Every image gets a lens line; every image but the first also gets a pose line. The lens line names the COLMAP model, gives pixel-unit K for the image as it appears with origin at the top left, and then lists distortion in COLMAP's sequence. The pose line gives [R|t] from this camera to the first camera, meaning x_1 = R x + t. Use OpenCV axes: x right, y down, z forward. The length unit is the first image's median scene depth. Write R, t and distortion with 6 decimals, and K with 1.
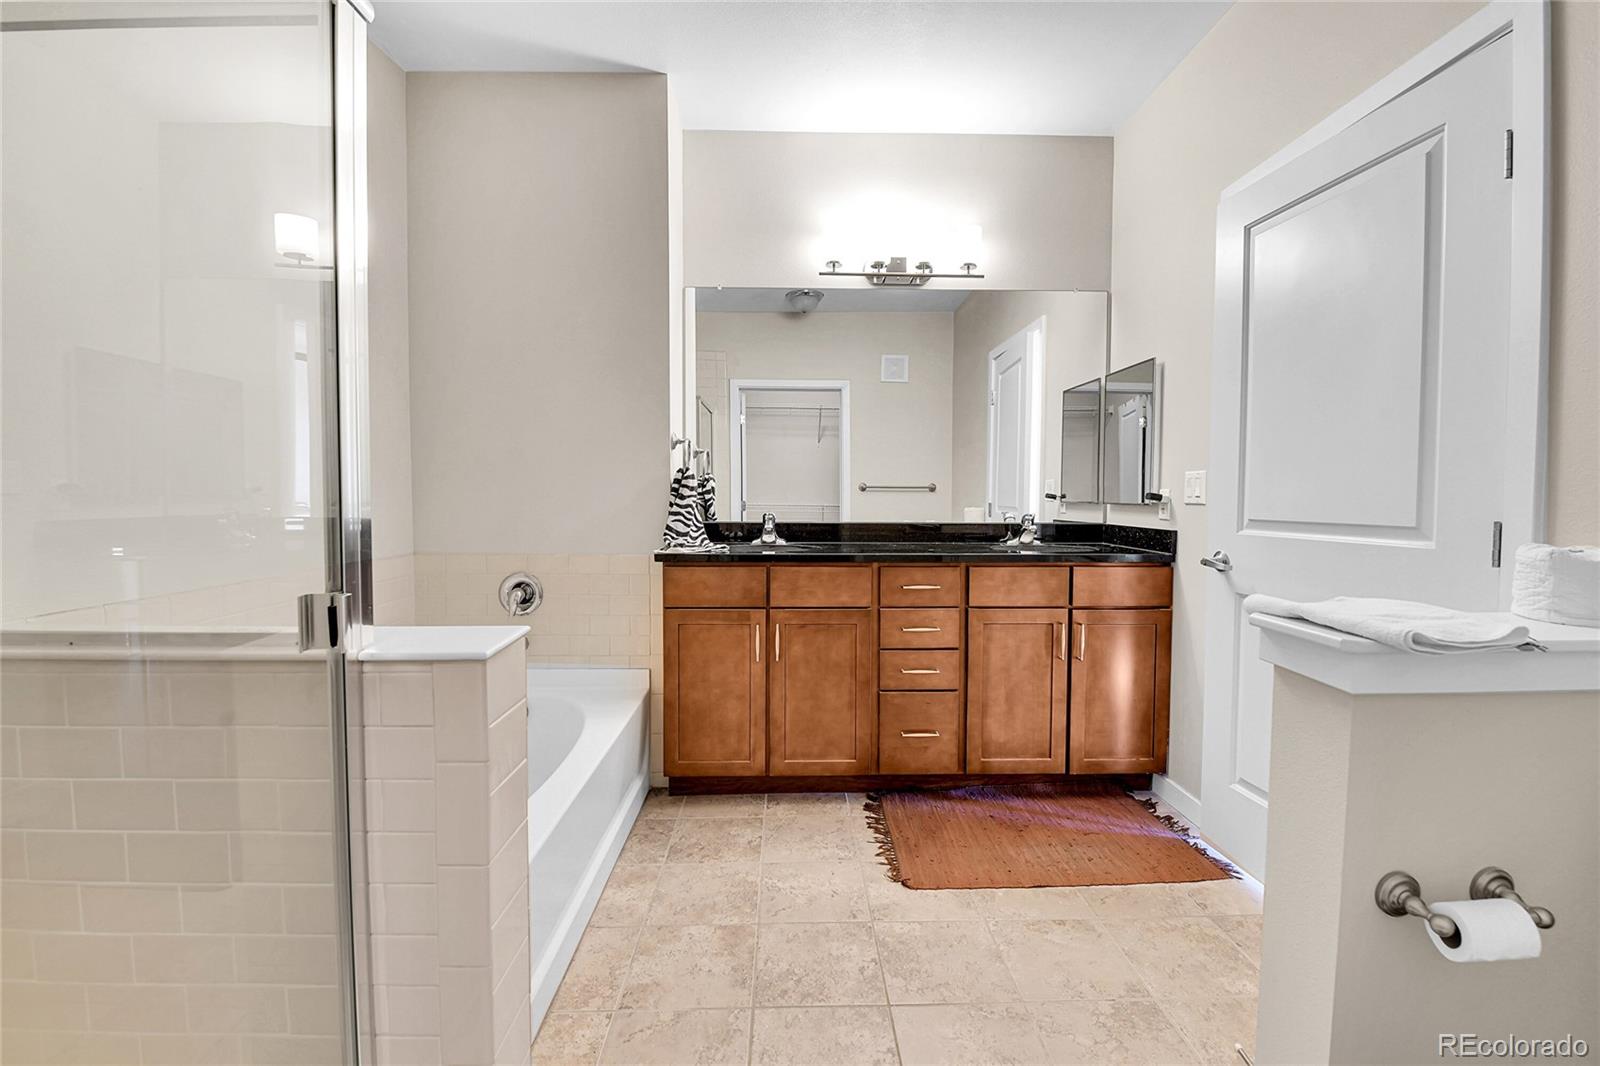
lens RADIAL K [[694.9, 0, 801.7], [0, 694.9, 519.8], [0, 0, 1]] dist [-0.001524, -0.009419]
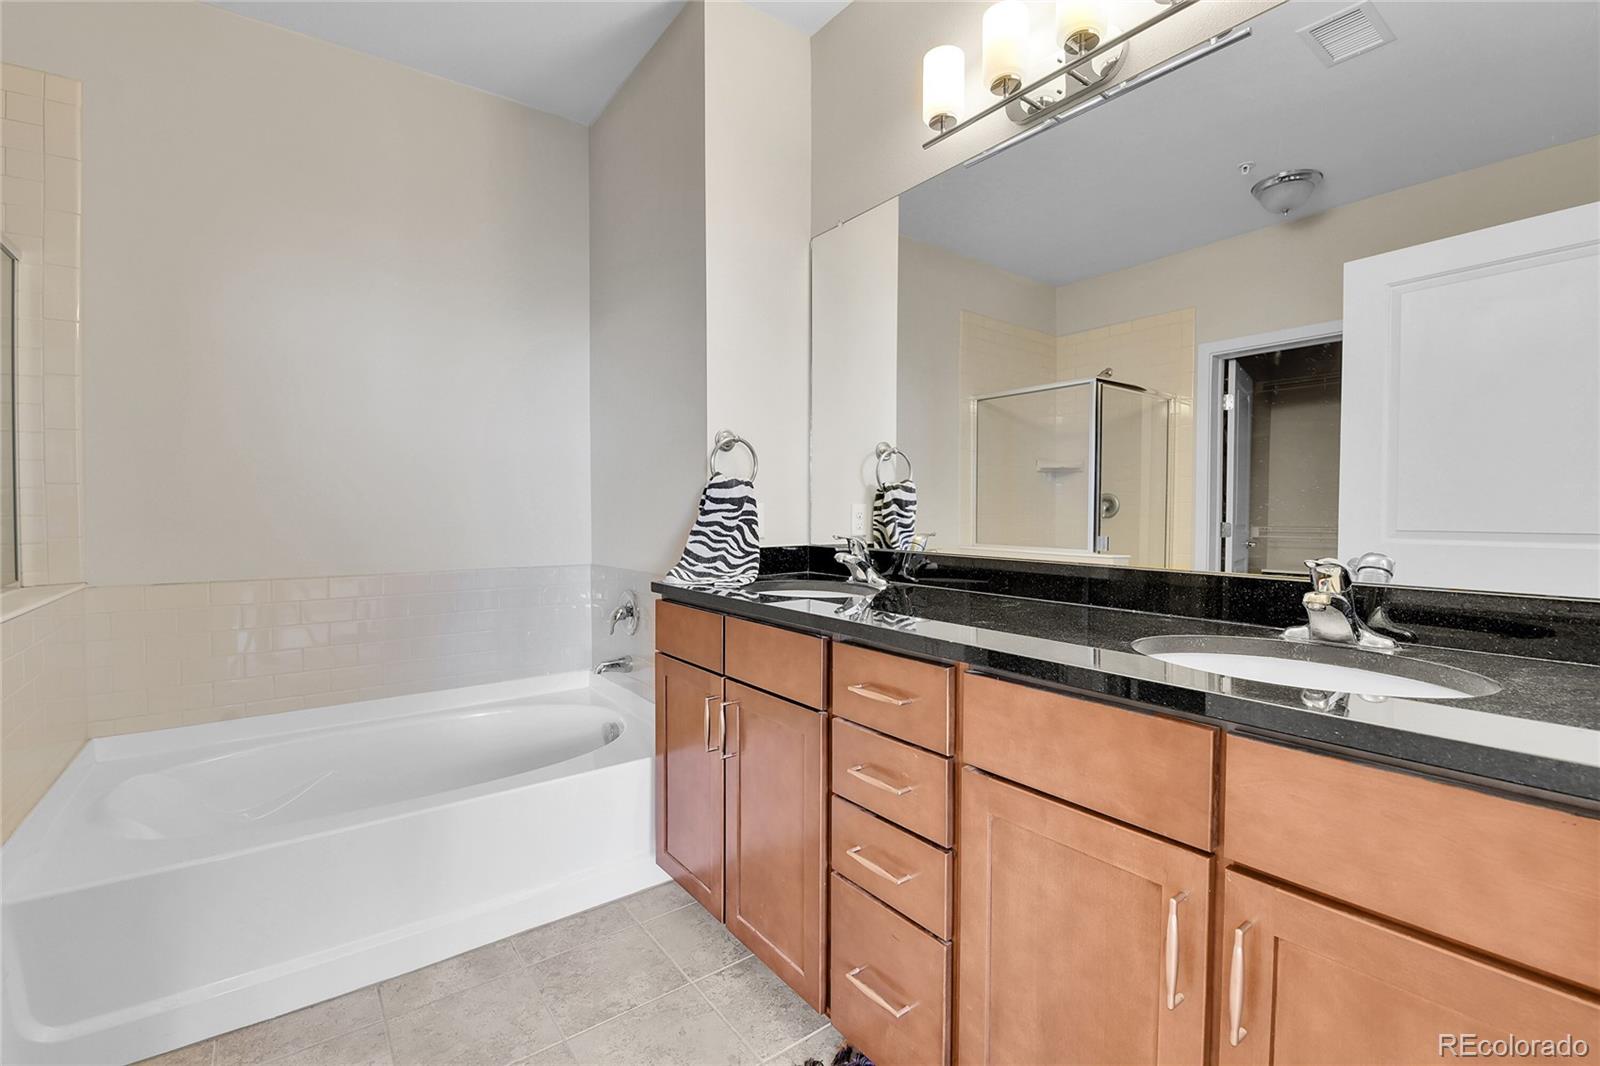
lens RADIAL K [[694.9, 0, 801.7], [0, 694.9, 519.8], [0, 0, 1]] dist [-0.001524, -0.009419]
pose [[0.580562, 0.010822, -0.814144, 0.524176], [-0.030628, 0.999494, -0.008555, -0.020795], [0.813640, 0.029902, 0.580600, 0.643070]]
